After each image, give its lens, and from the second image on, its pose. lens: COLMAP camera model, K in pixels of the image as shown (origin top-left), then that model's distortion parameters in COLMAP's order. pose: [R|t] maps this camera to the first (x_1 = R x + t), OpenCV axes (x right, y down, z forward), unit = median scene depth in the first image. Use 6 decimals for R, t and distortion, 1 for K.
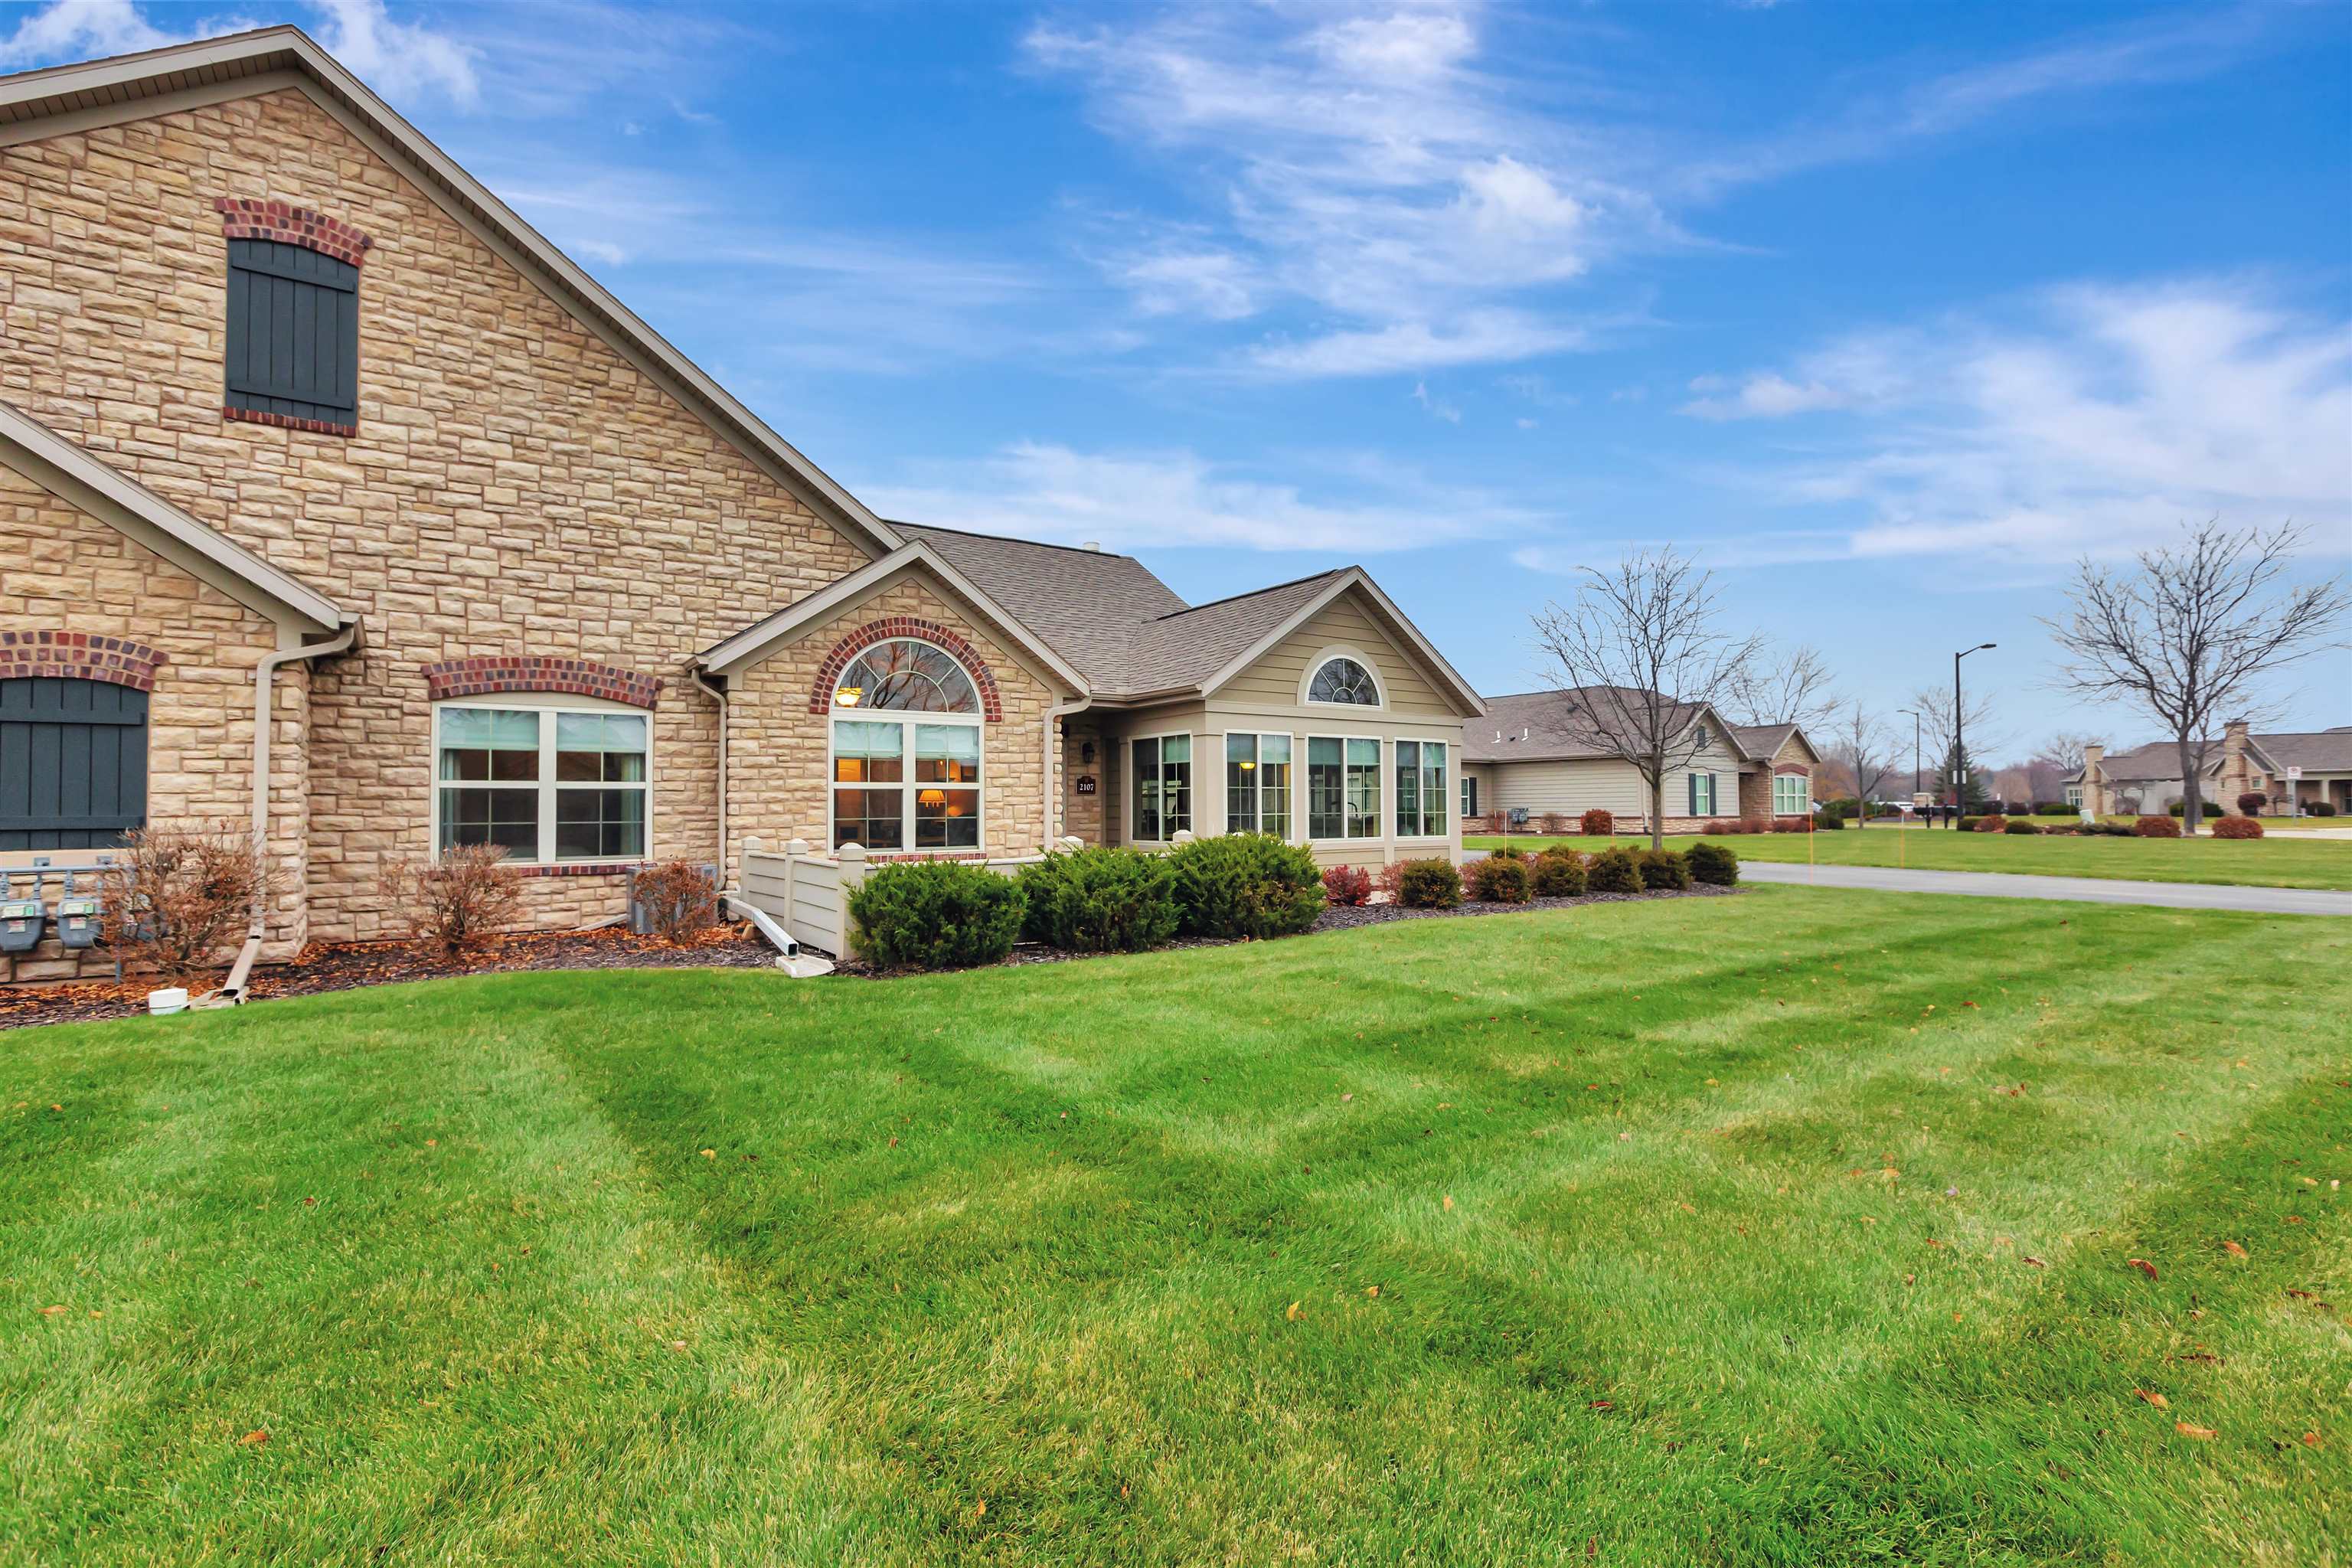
lens RADIAL K [[1076.7, 0, 1176.0], [0, 1076.7, 784.0], [0, 0, 1]] dist [0.001666, -0.000089]
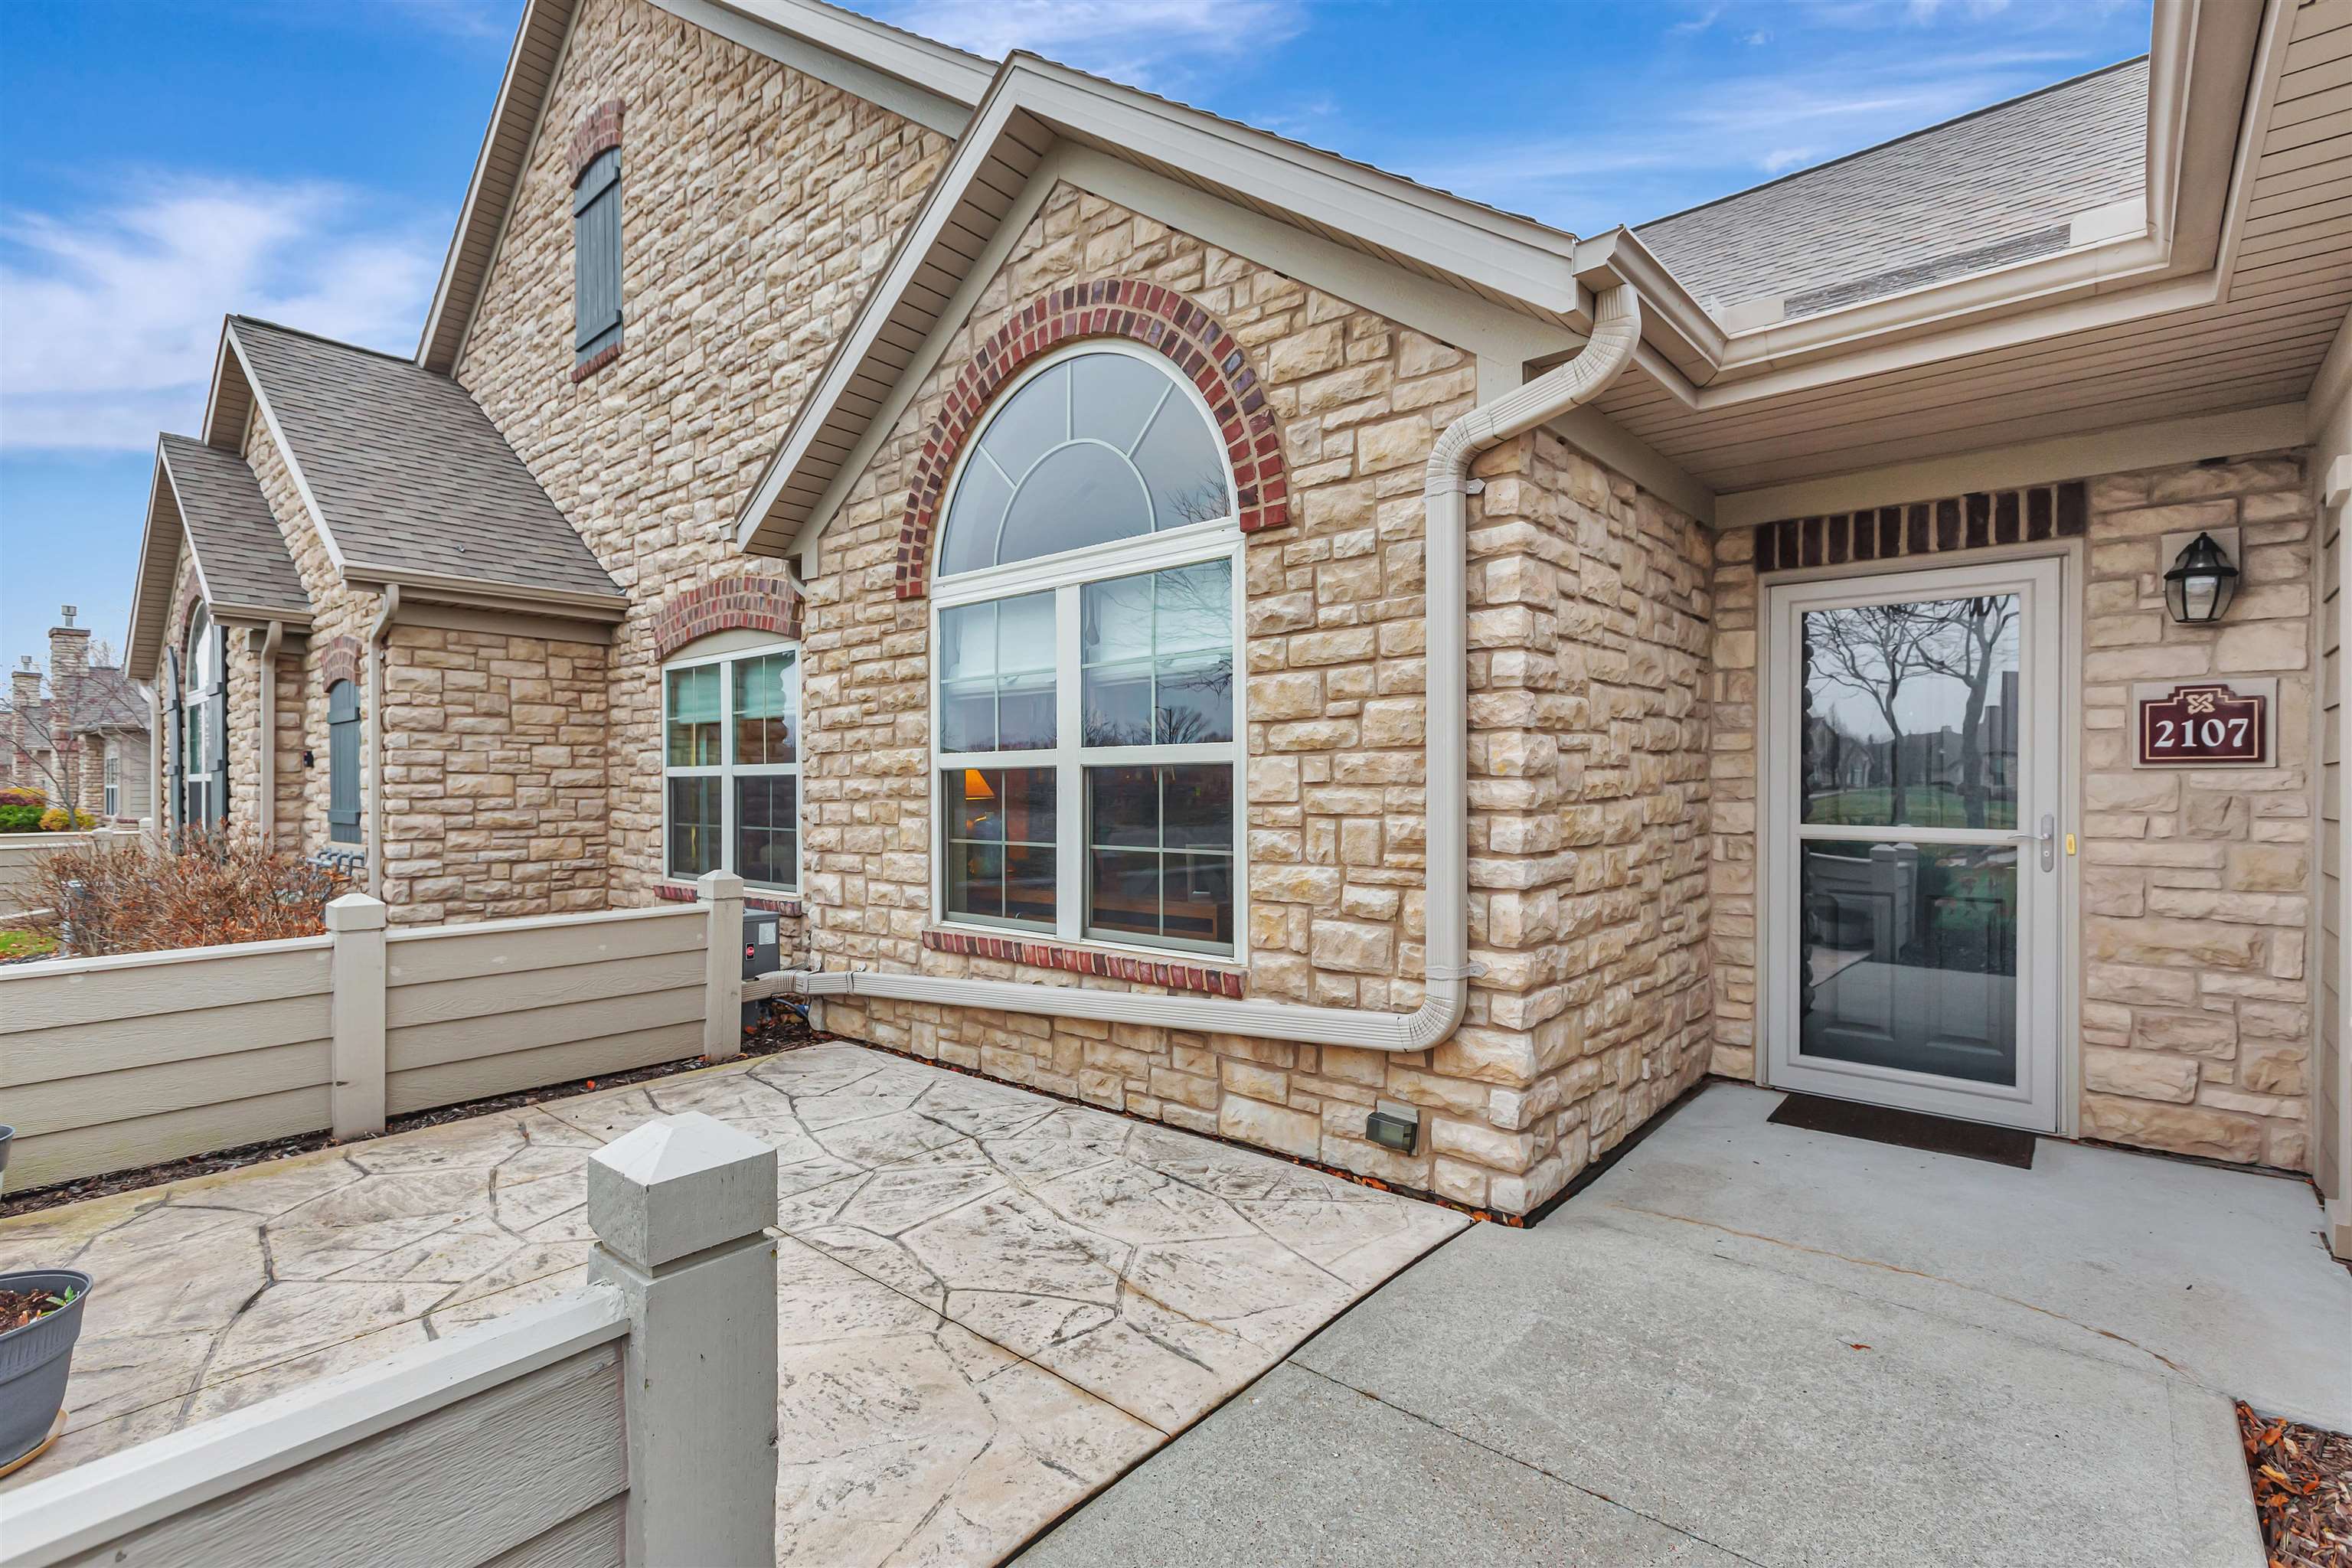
lens RADIAL K [[1076.7, 0, 1176.0], [0, 1076.7, 784.0], [0, 0, 1]] dist [0.001666, -0.000089]
pose [[0.234005, 0.007633, -0.972205, 0.116862], [0.026678, 0.999542, 0.014269, 0.006412], [0.971869, -0.029276, 0.233694, 0.957085]]
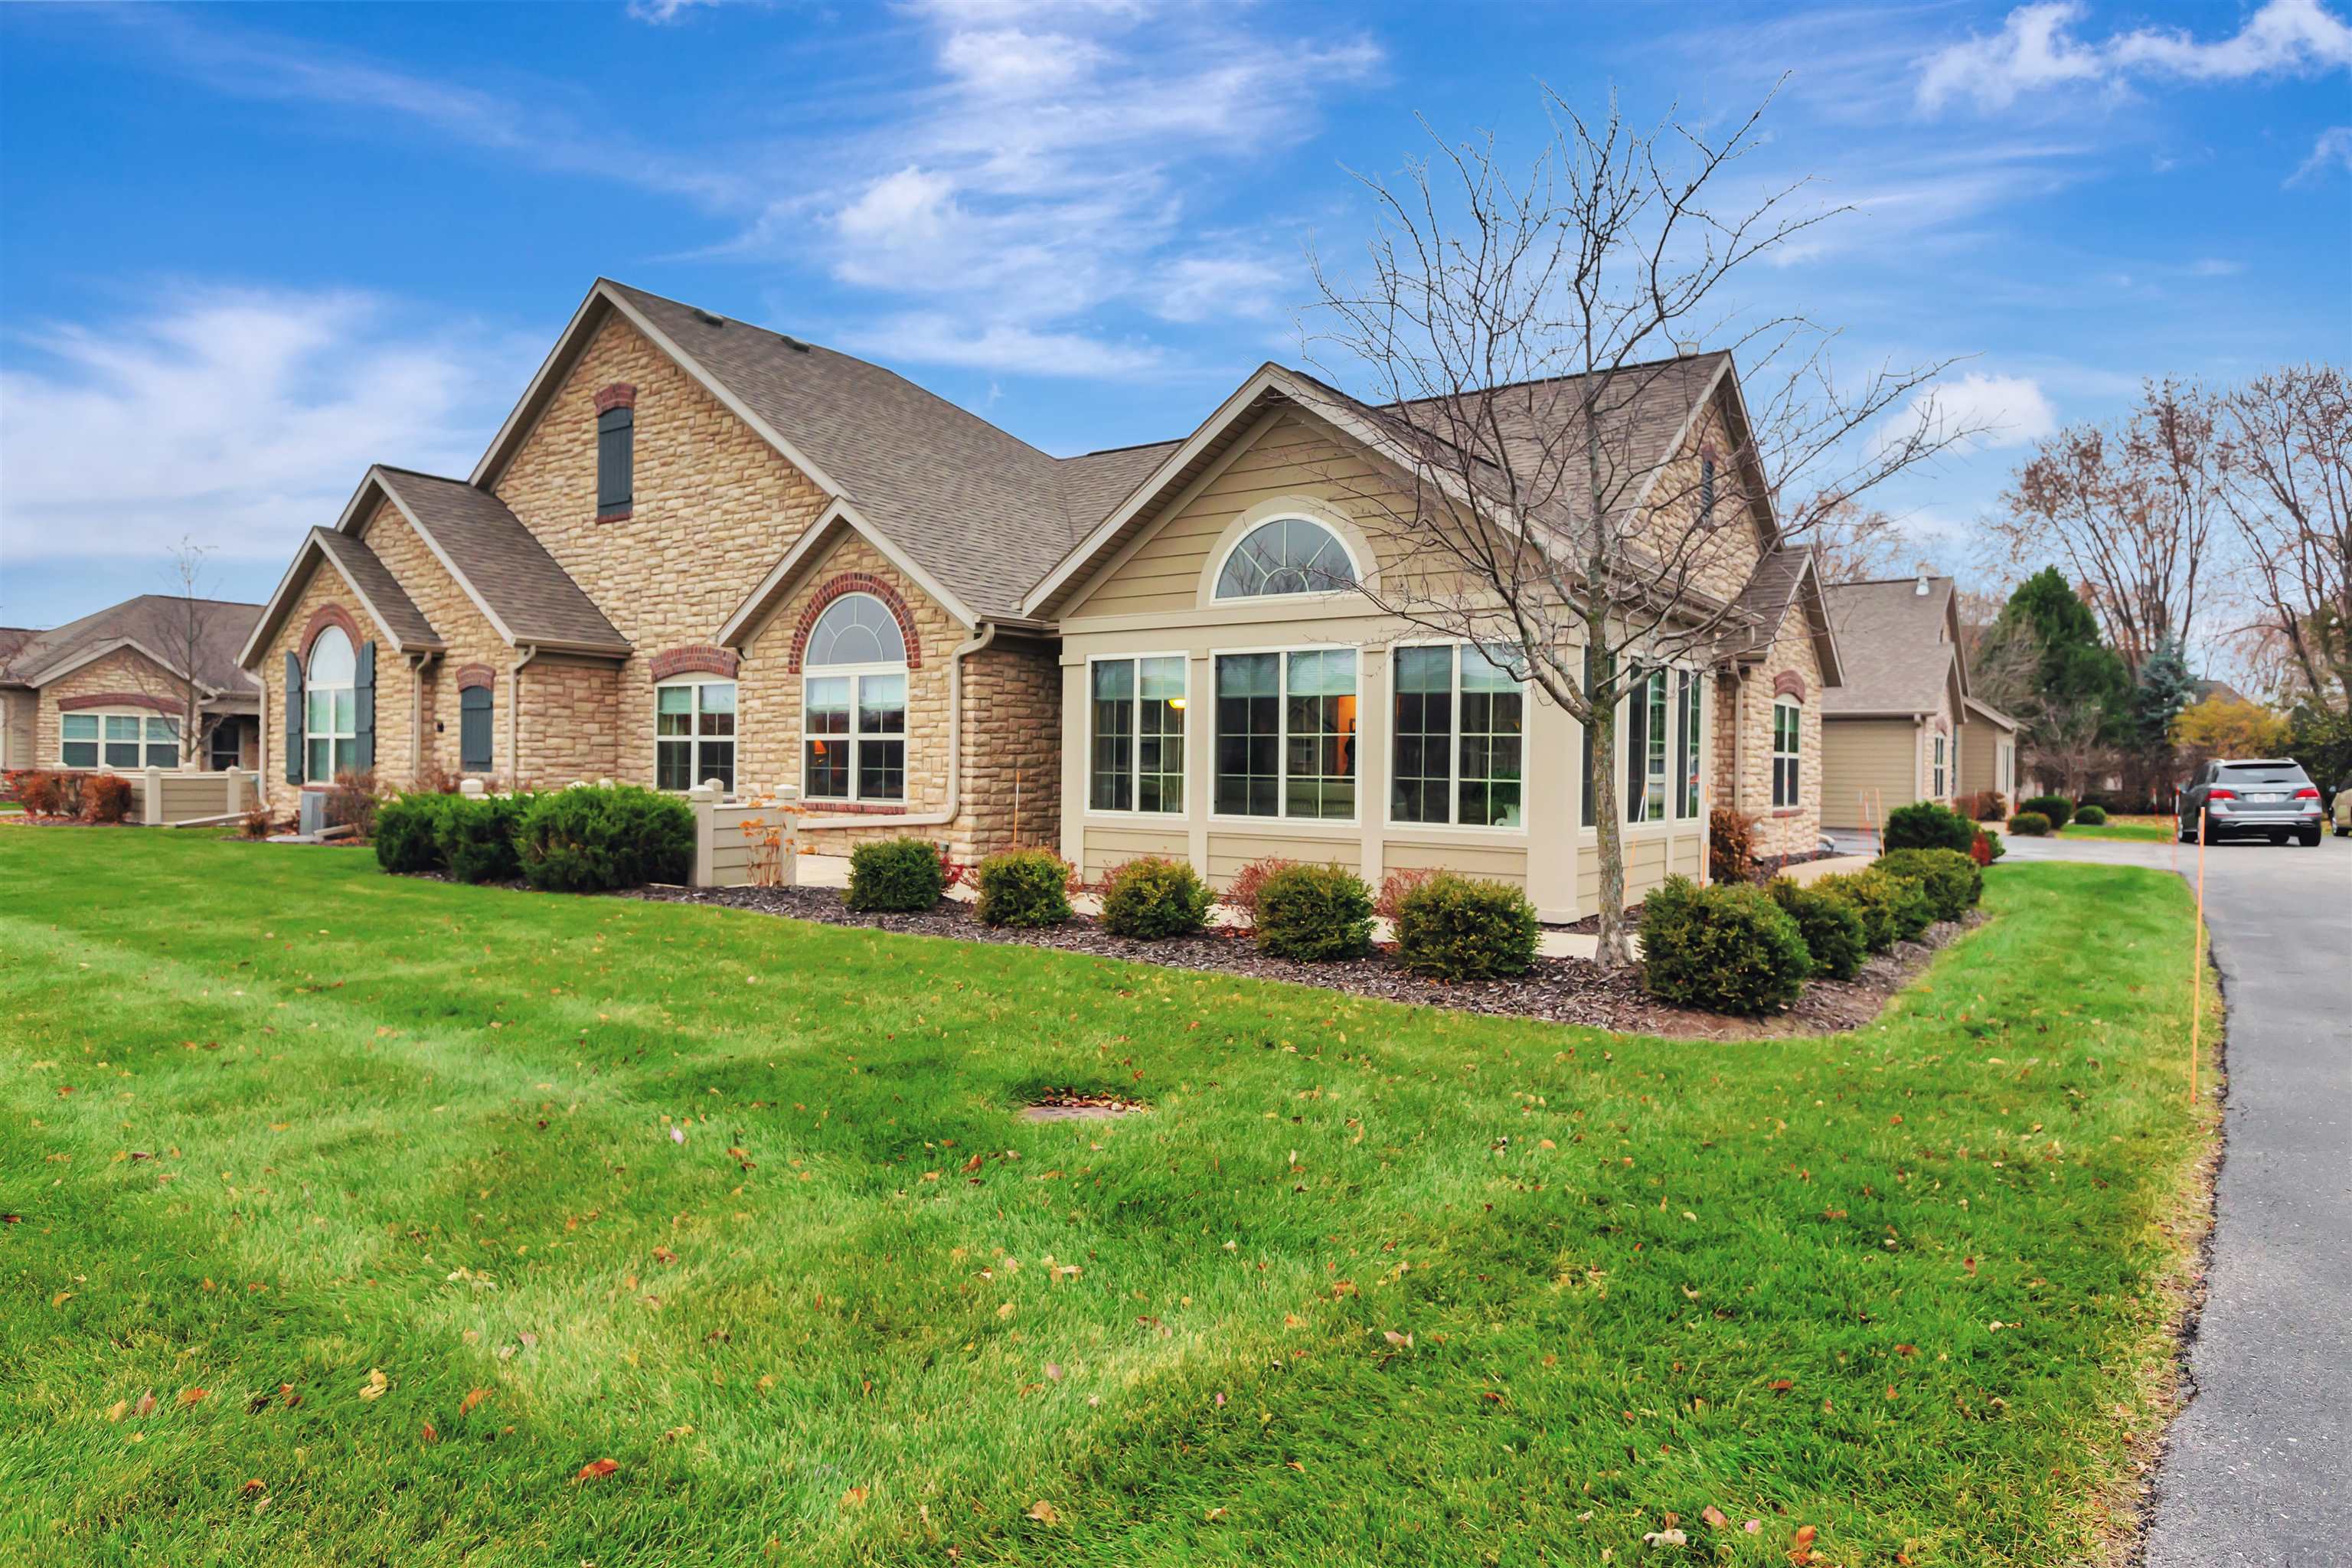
lens RADIAL K [[1364.0, 0, 1176.0], [0, 1364.0, 784.0], [0, 0, 1]] dist [-0.004843, -0.000386]
pose [[0.312981, 0.025088, -0.949428, 1.094560], [0.005476, 0.999587, 0.028219, 0.011610], [0.949744, -0.014031, 0.312715, 0.891491]]
